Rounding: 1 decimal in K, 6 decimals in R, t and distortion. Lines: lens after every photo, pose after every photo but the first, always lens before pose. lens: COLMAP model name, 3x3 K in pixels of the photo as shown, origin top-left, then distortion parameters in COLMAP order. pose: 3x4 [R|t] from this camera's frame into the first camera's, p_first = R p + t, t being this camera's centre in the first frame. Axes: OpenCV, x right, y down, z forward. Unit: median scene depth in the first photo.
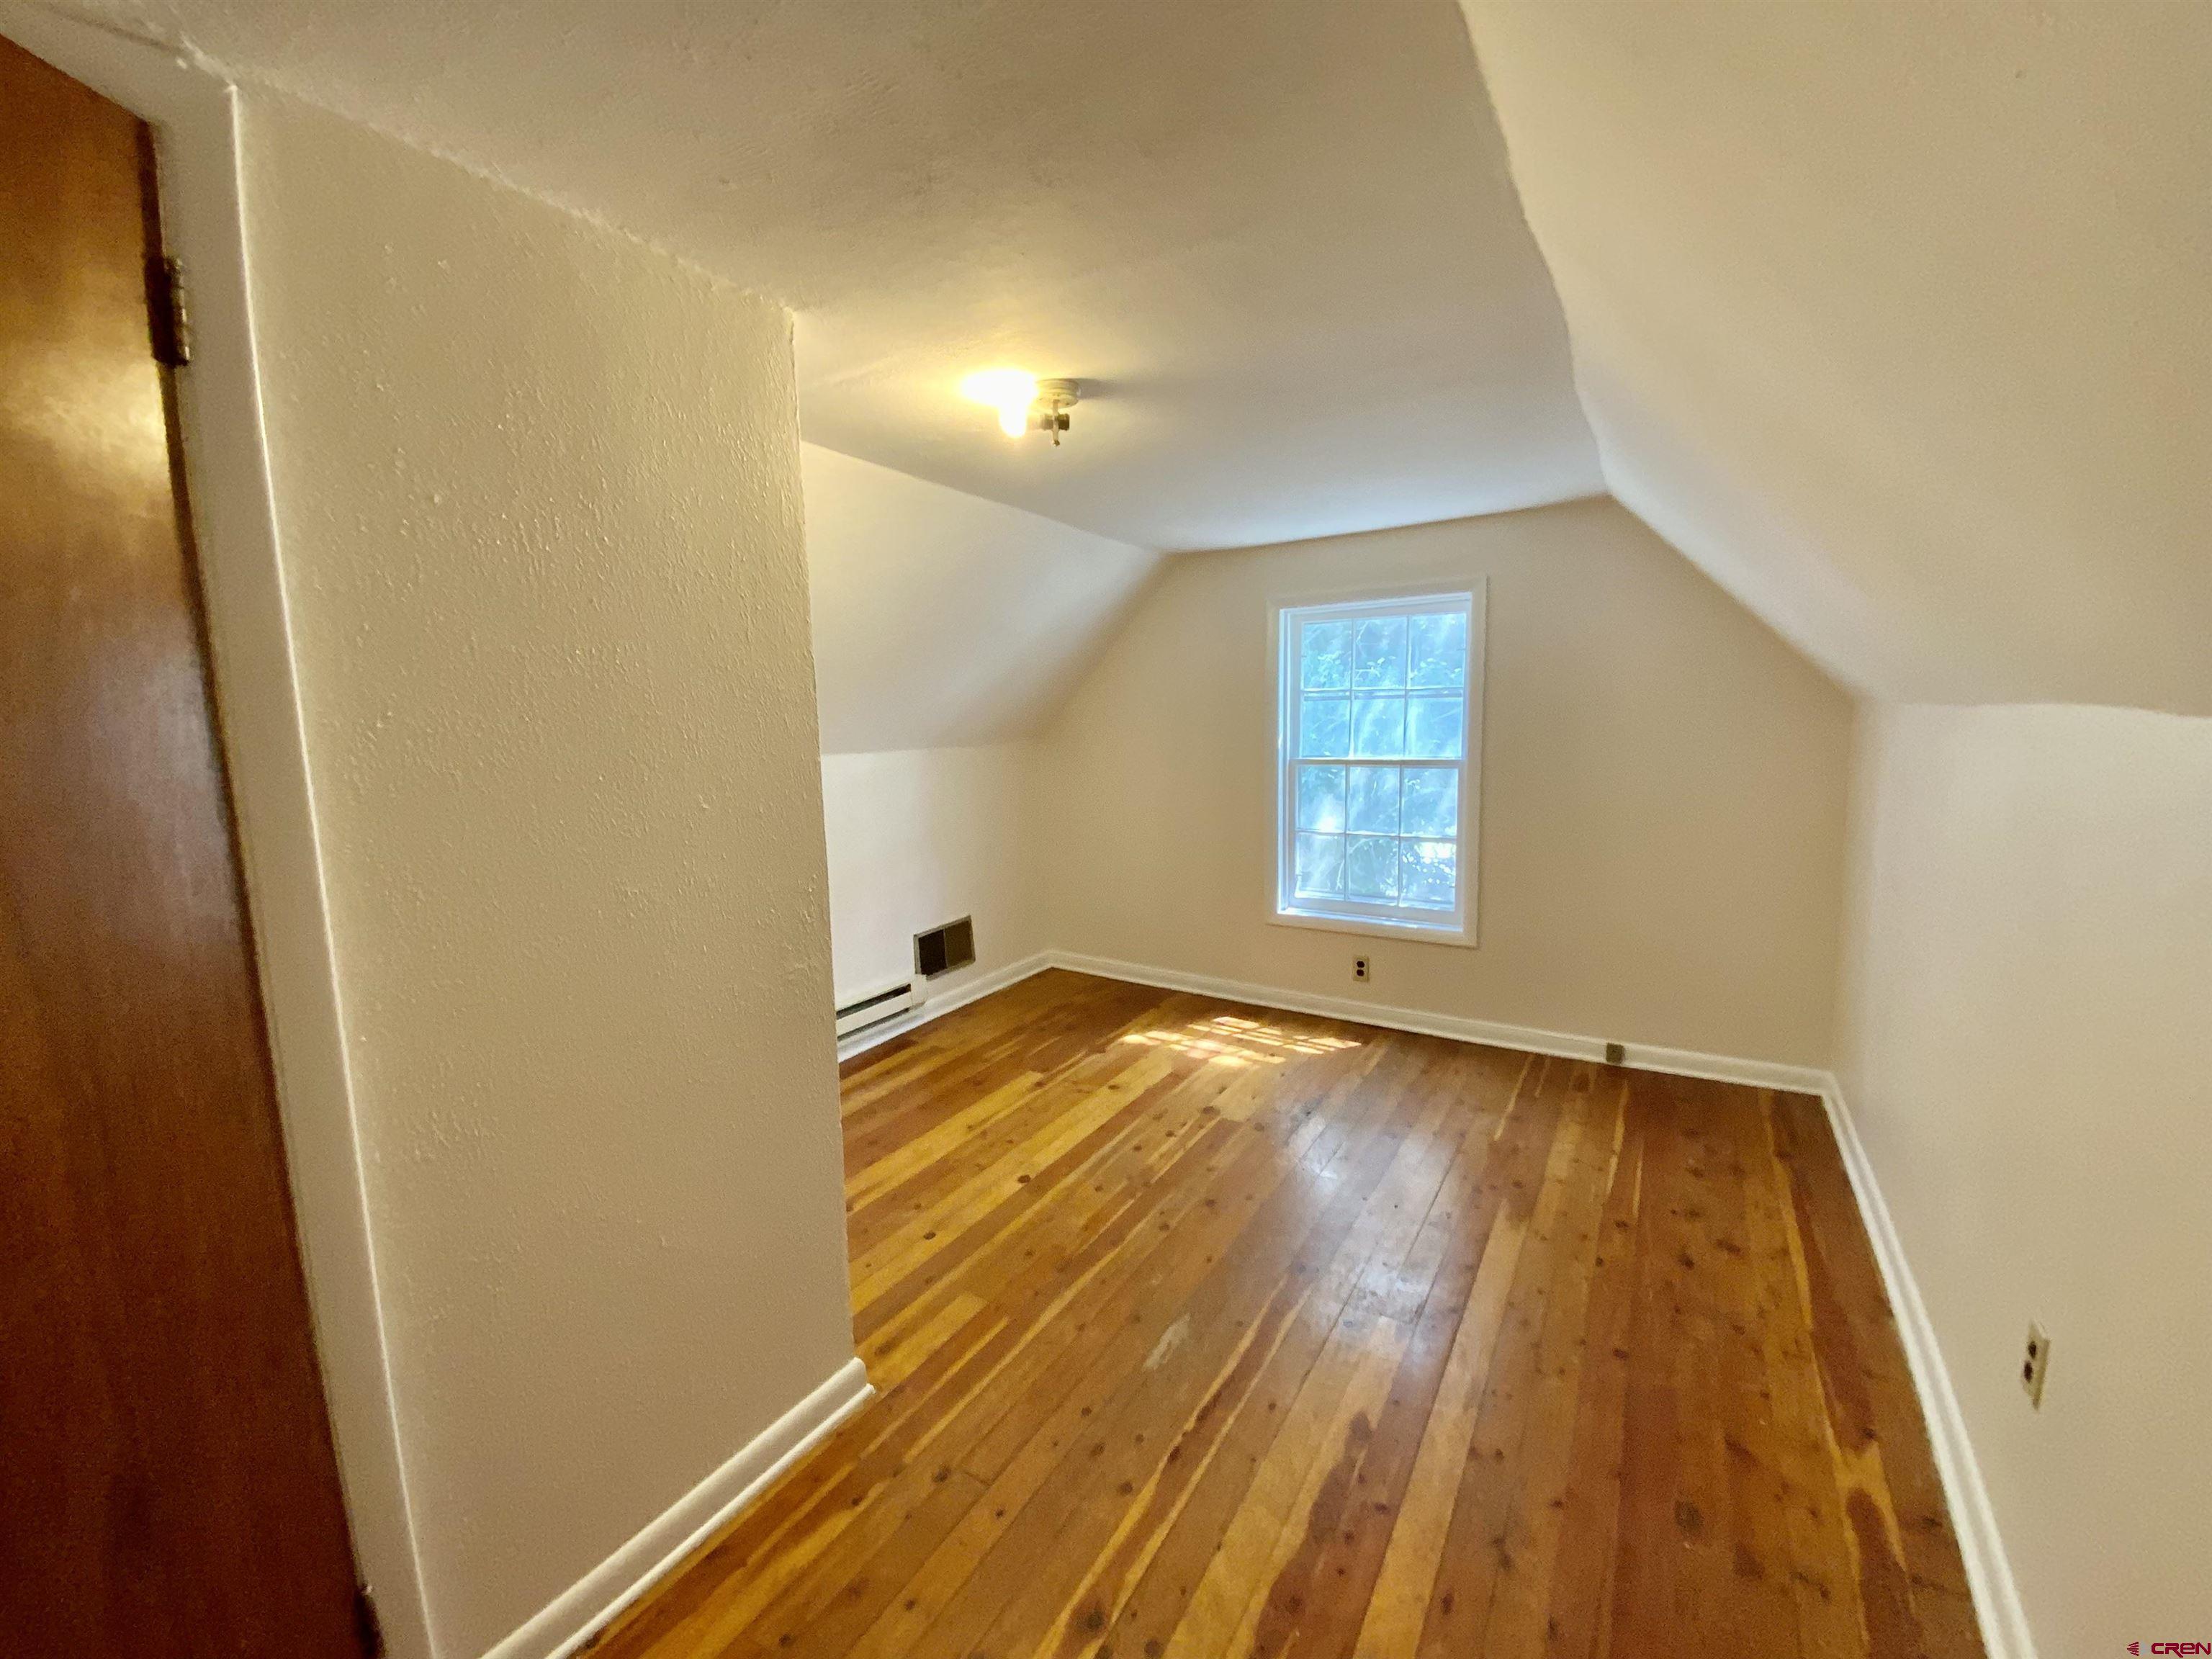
lens RADIAL K [[902.4, 0, 1097.5], [0, 902.4, 826.2], [0, 0, 1]] dist [0.030092, -0.000176]
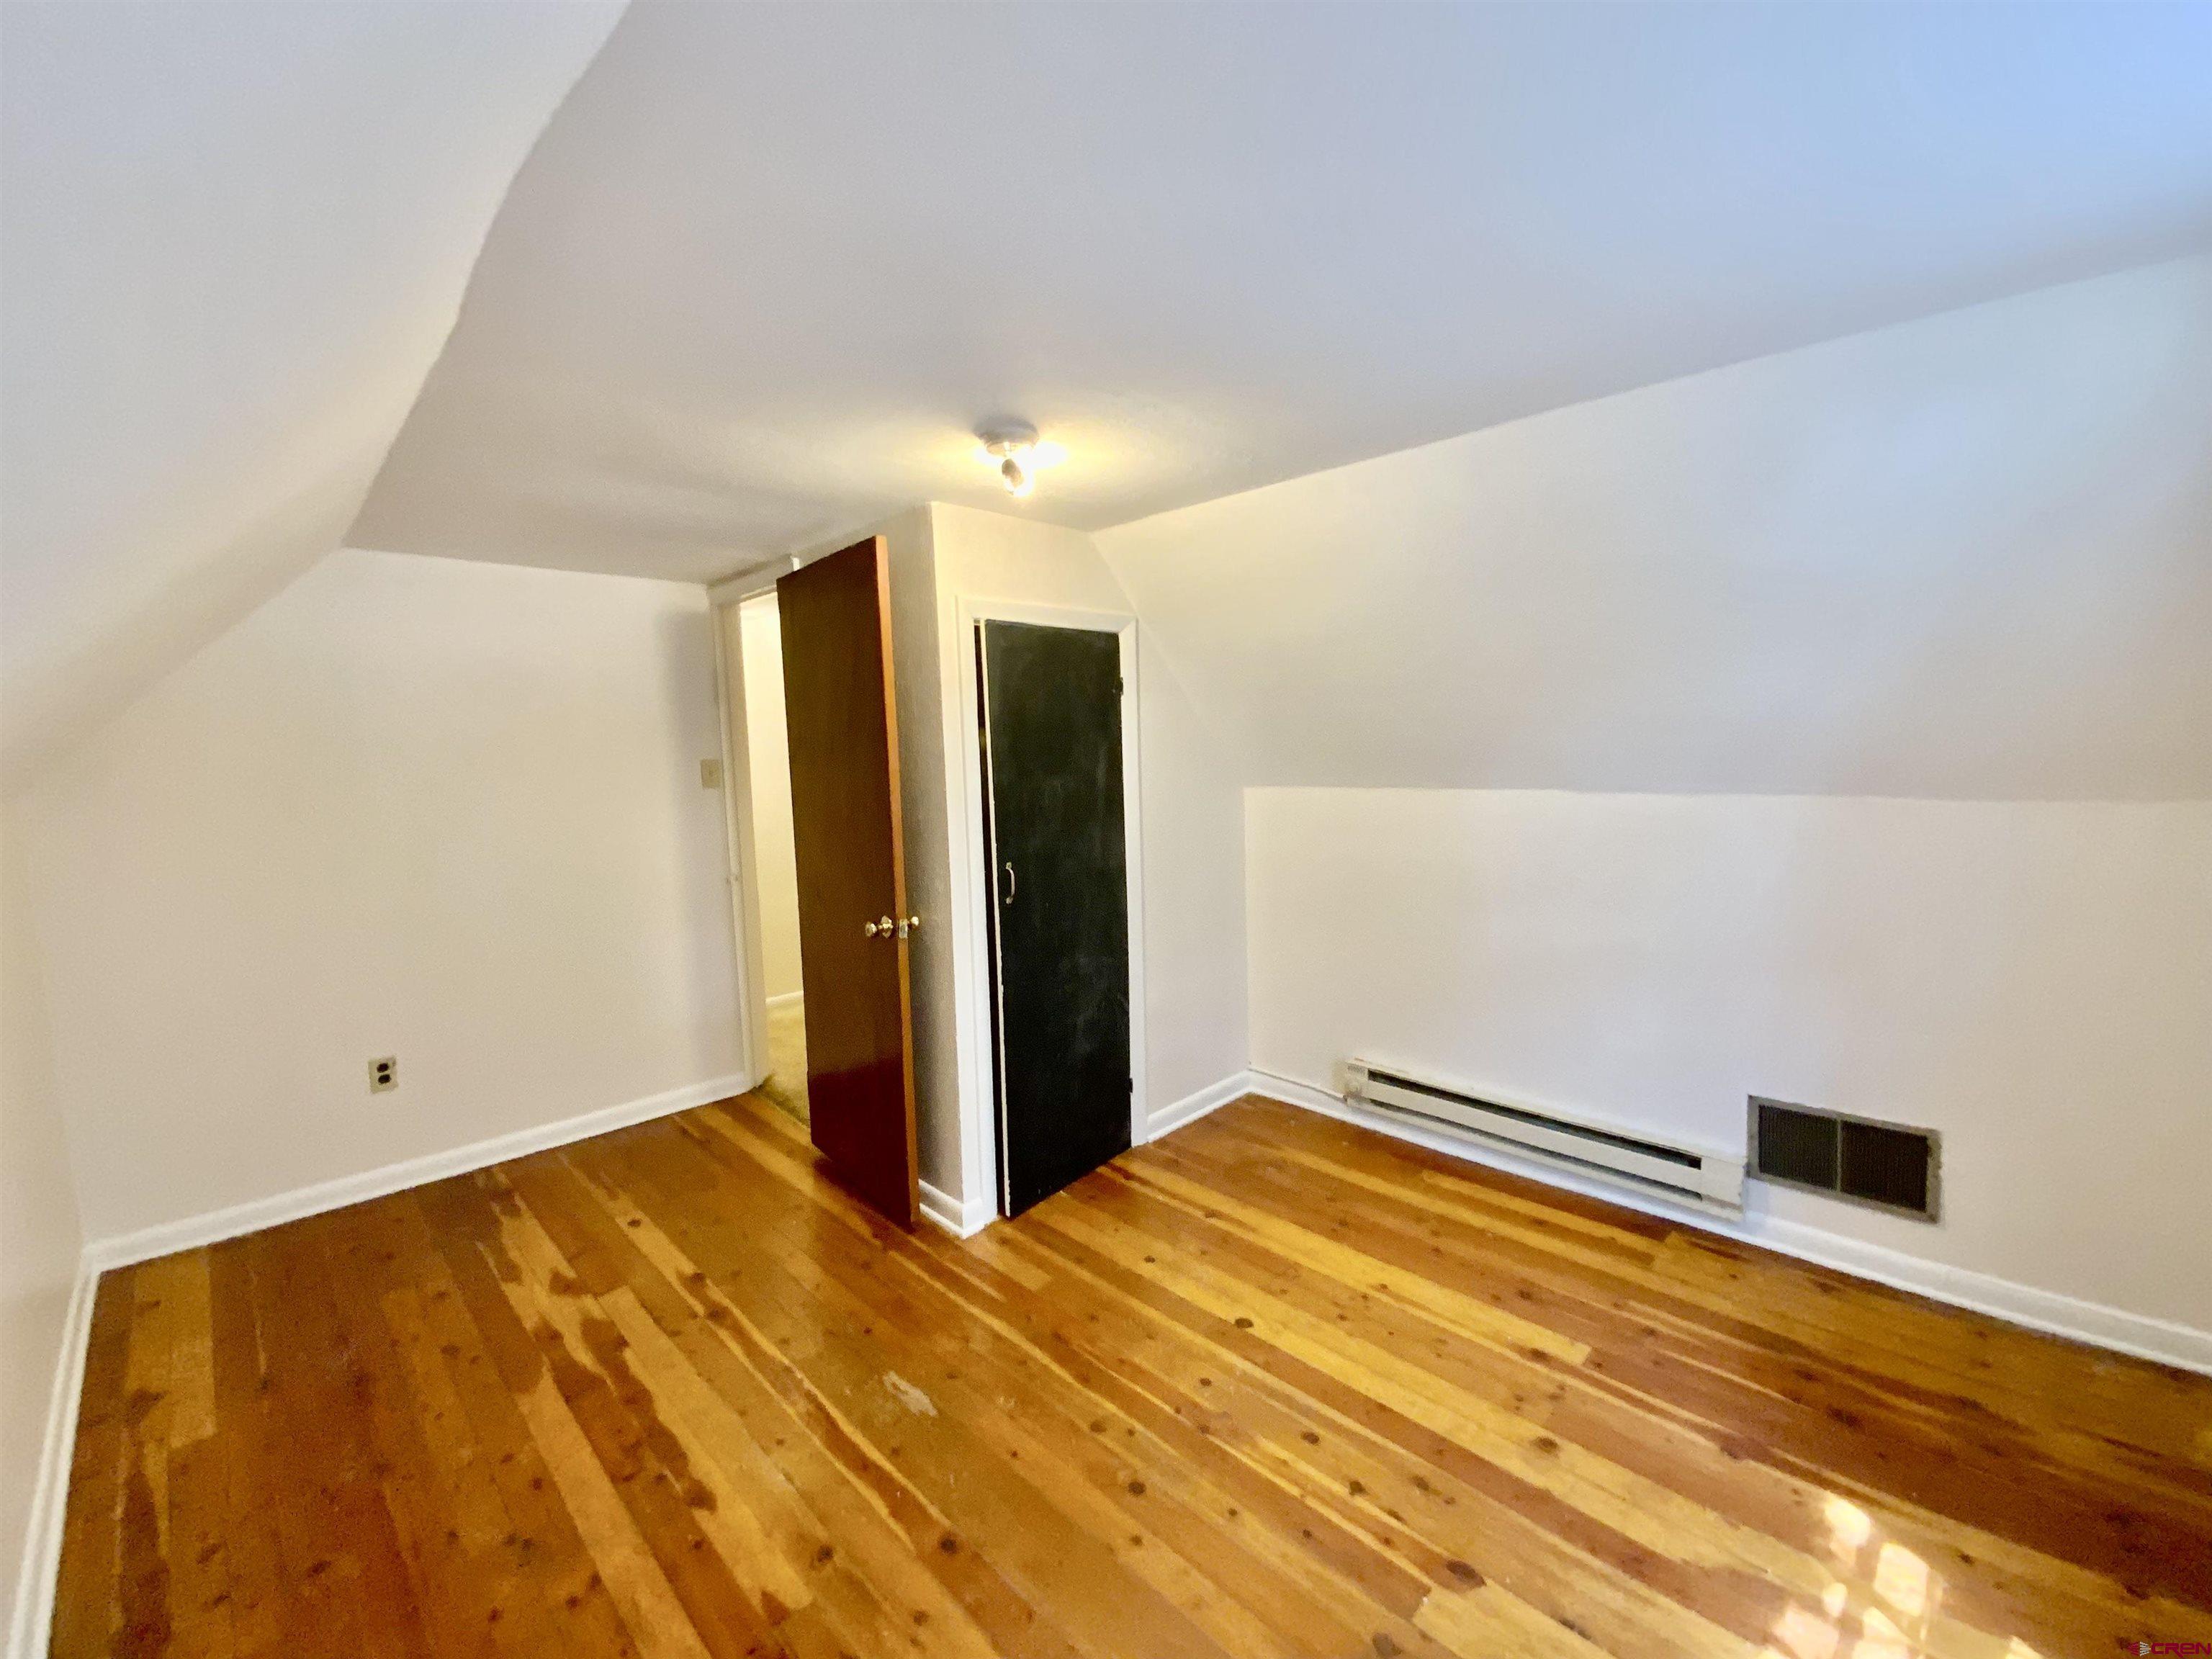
lens RADIAL K [[902.4, 0, 1097.5], [0, 902.4, 826.2], [0, 0, 1]] dist [0.030092, -0.000176]
pose [[-0.234862, 0.112165, -0.965536, 0.630151], [-0.082859, 0.987394, 0.134859, -0.138587], [0.968491, 0.111677, -0.222607, 0.916248]]
